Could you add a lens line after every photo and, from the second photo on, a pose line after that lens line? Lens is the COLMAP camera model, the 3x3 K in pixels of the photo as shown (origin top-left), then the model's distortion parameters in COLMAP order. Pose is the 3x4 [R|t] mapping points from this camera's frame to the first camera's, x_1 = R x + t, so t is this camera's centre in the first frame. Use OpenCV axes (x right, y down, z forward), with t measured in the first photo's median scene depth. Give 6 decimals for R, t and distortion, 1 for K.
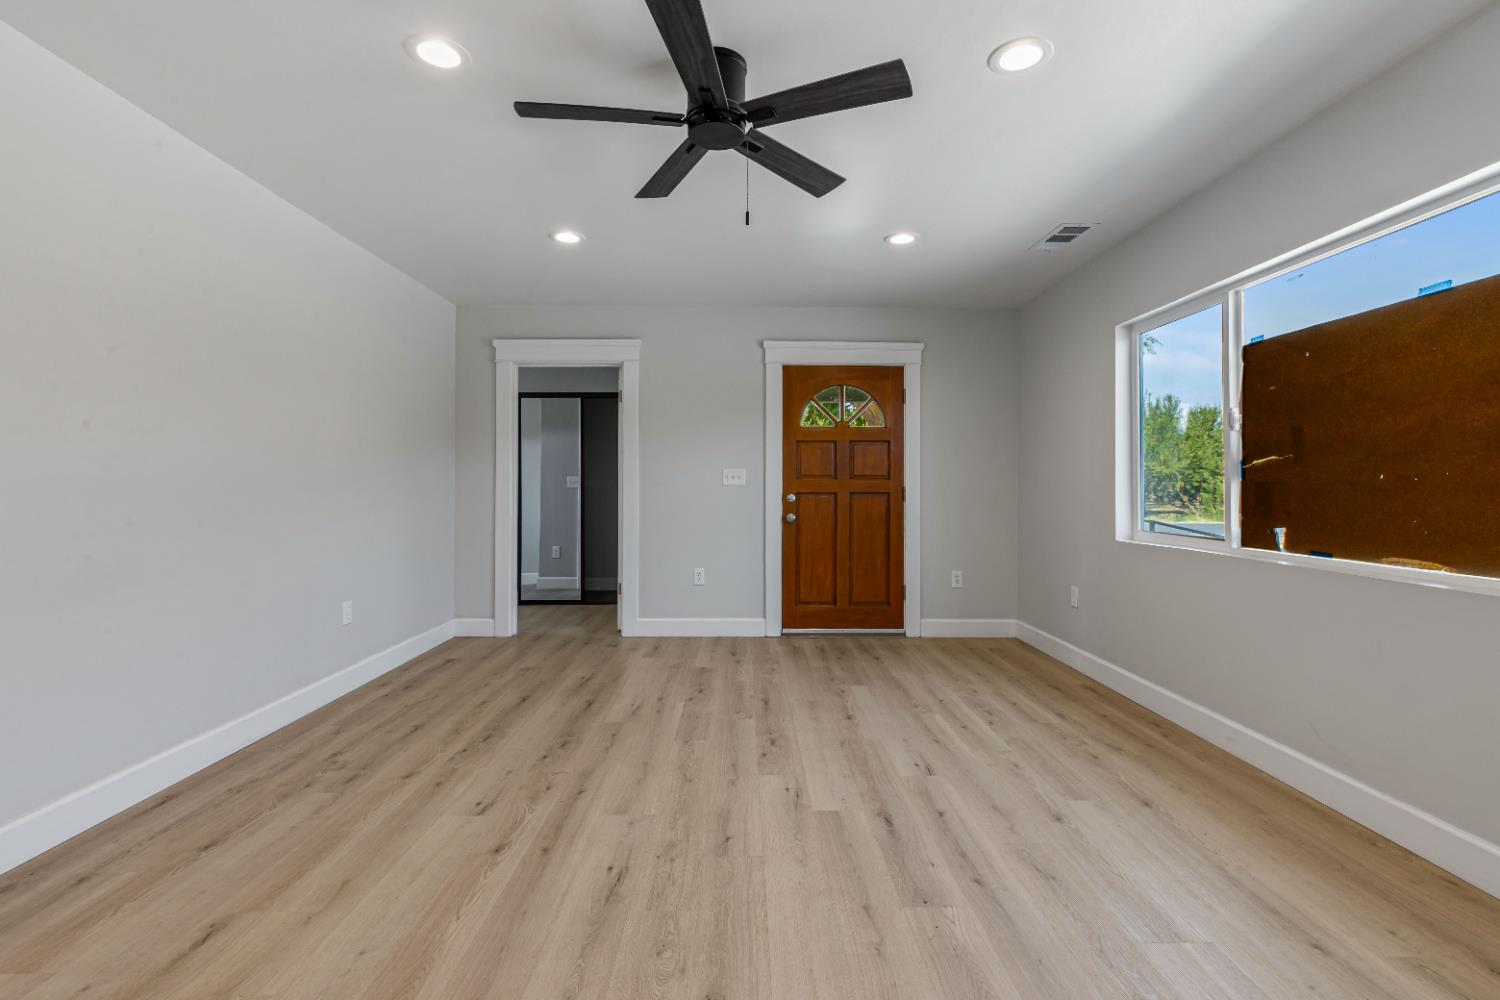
lens RADIAL K [[690.8, 0, 750.6], [0, 690.8, 493.6], [0, 0, 1]] dist [0.001002, -0.000329]
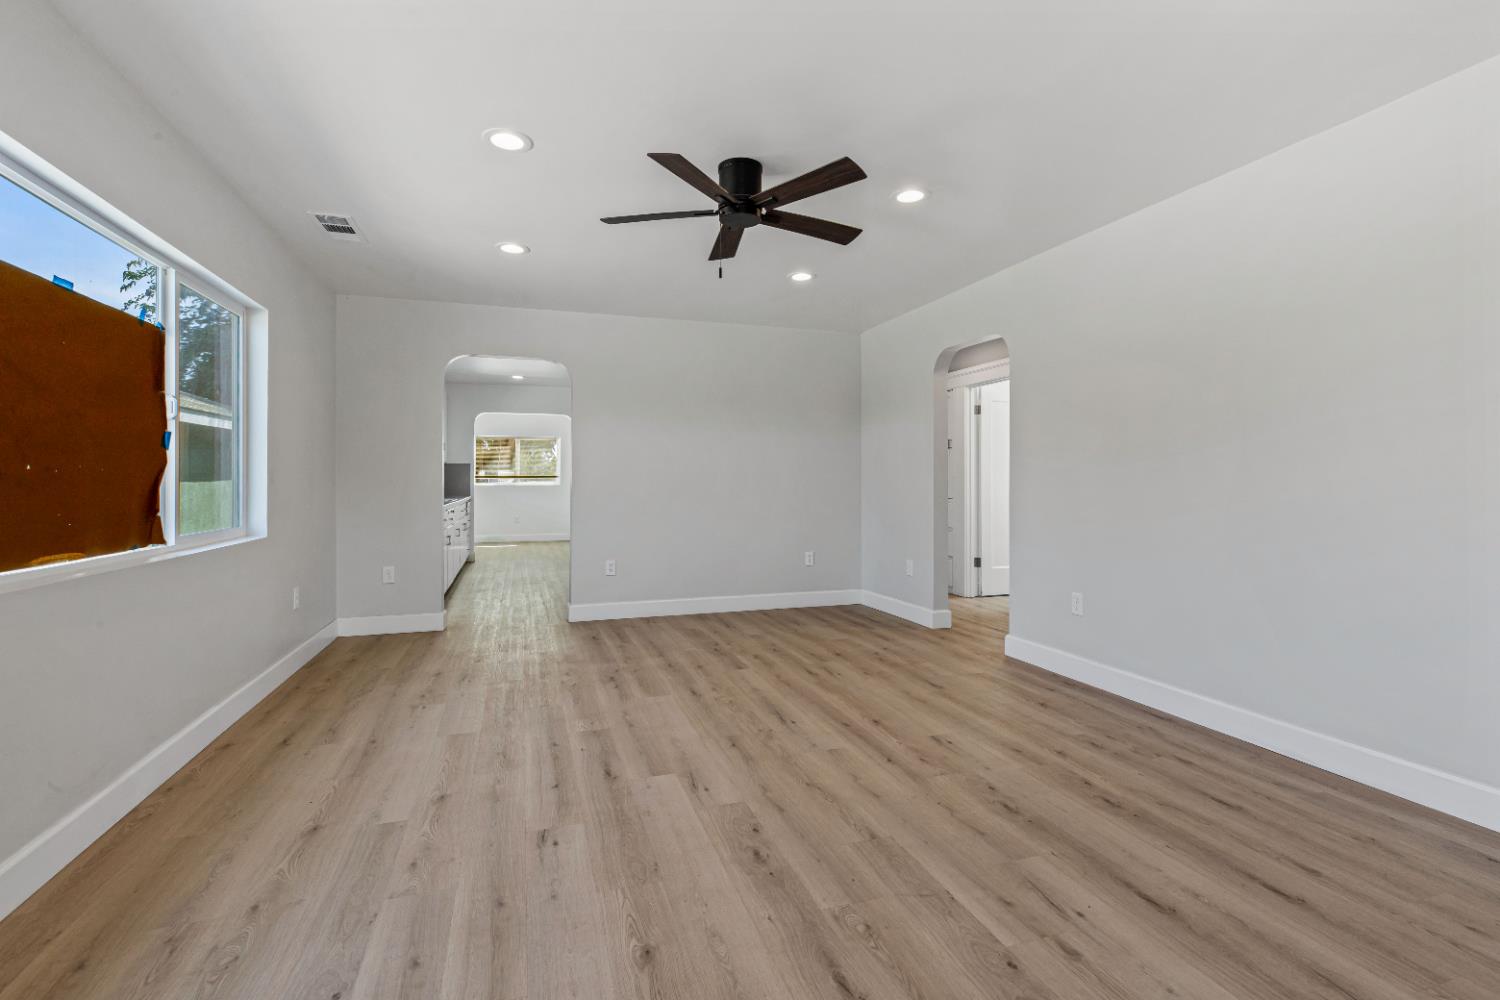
lens RADIAL K [[690.8, 0, 748.1], [0, 690.8, 487.3], [0, 0, 1]] dist [0.001002, -0.000329]
pose [[-0.953570, 0.003025, -0.301157, 0.288328], [-0.002901, 0.999811, 0.019230, -0.017306], [0.301158, 0.019211, -0.953381, 1.930323]]
